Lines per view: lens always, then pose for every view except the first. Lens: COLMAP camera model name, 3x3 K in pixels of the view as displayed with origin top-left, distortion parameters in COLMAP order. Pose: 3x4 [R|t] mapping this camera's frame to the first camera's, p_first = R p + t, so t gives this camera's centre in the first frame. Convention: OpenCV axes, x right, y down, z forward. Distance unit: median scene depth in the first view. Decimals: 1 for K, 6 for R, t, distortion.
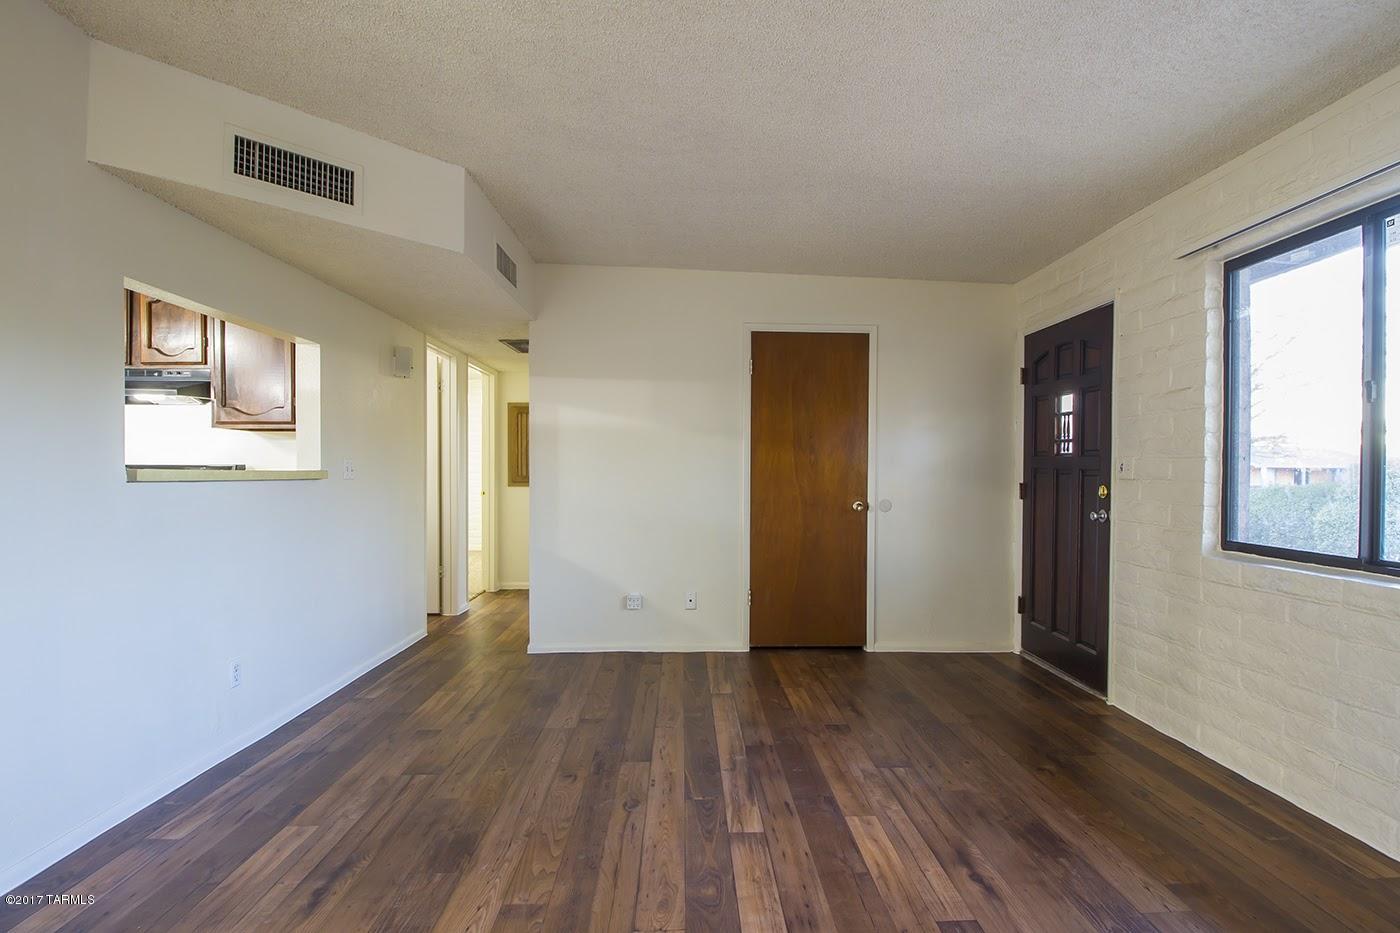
lens RADIAL K [[671.9, 0, 709.7], [0, 671.9, 482.1], [0, 0, 1]] dist [0.001243, -0.016651]
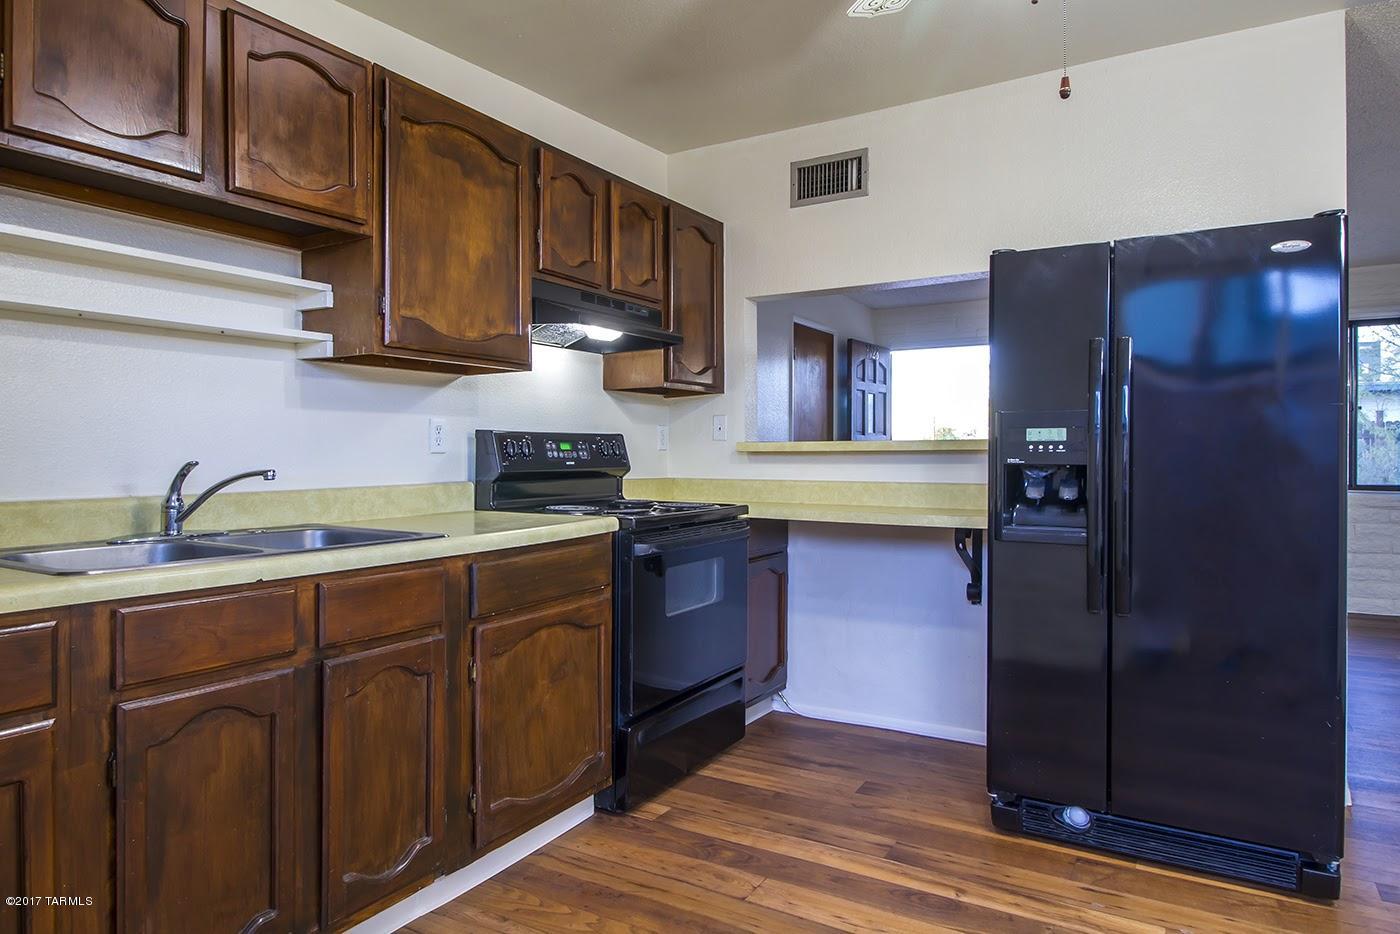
lens RADIAL K [[863.7, 0, 700.5], [0, 863.7, 458.2], [0, 0, 1]] dist [0.014390, -0.023804]
pose [[0.550595, -0.012570, 0.834678, -0.745566], [0.016553, 0.999854, 0.004139, 0.000383], [-0.834608, 0.011537, 0.550723, 0.691428]]
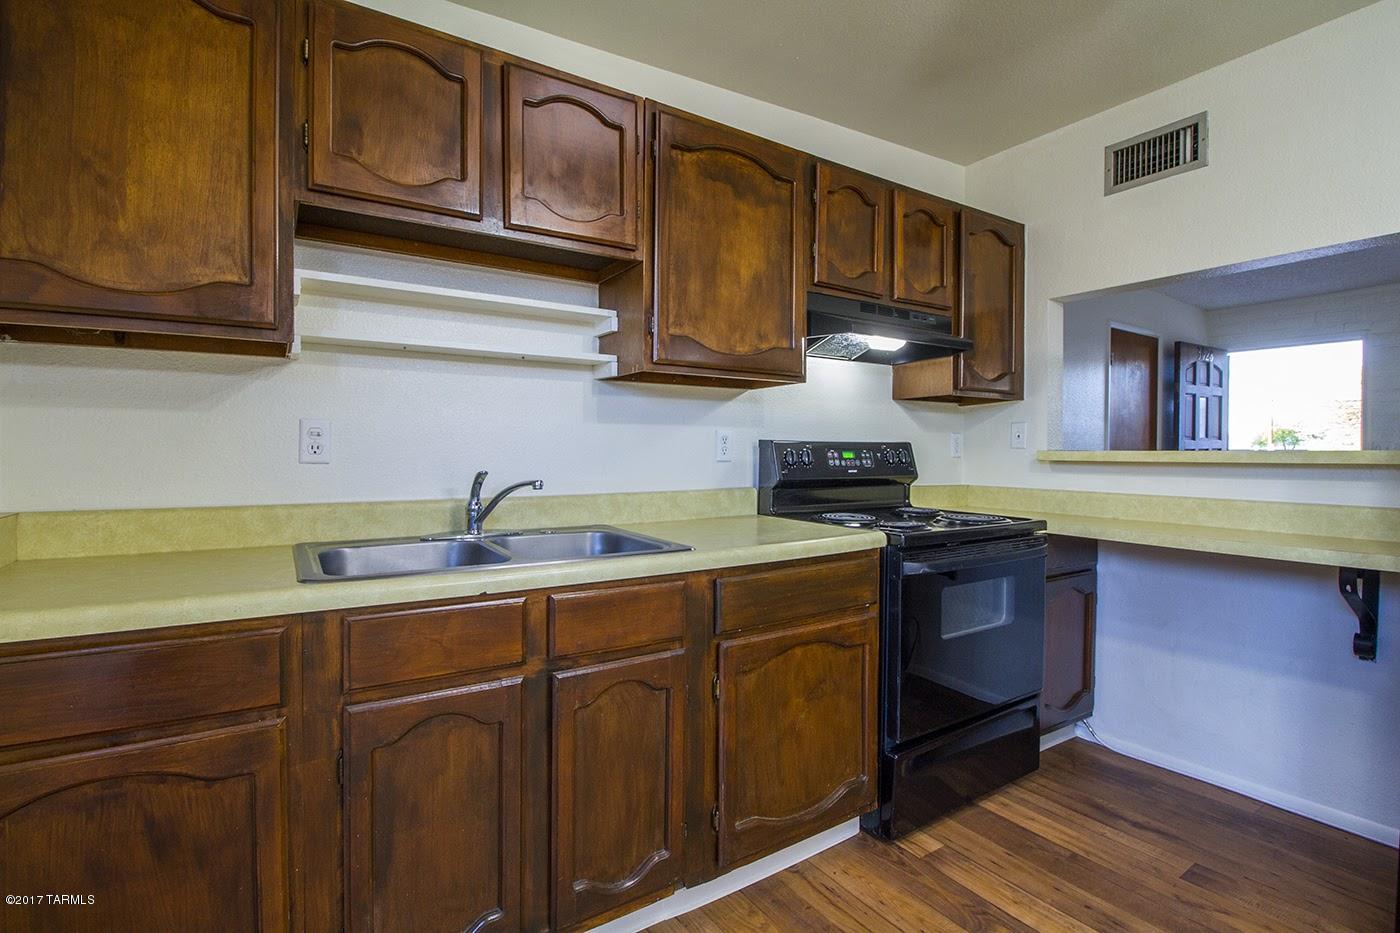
lens RADIAL K [[662.3, 0, 699.5], [0, 662.3, 459.3], [0, 0, 1]] dist [0.000155, -0.012862]
pose [[0.860044, -0.008699, 0.510146, -0.526860], [0.008036, 0.999962, 0.003504, -0.012495], [-0.510157, 0.001086, 0.860080, 0.793527]]
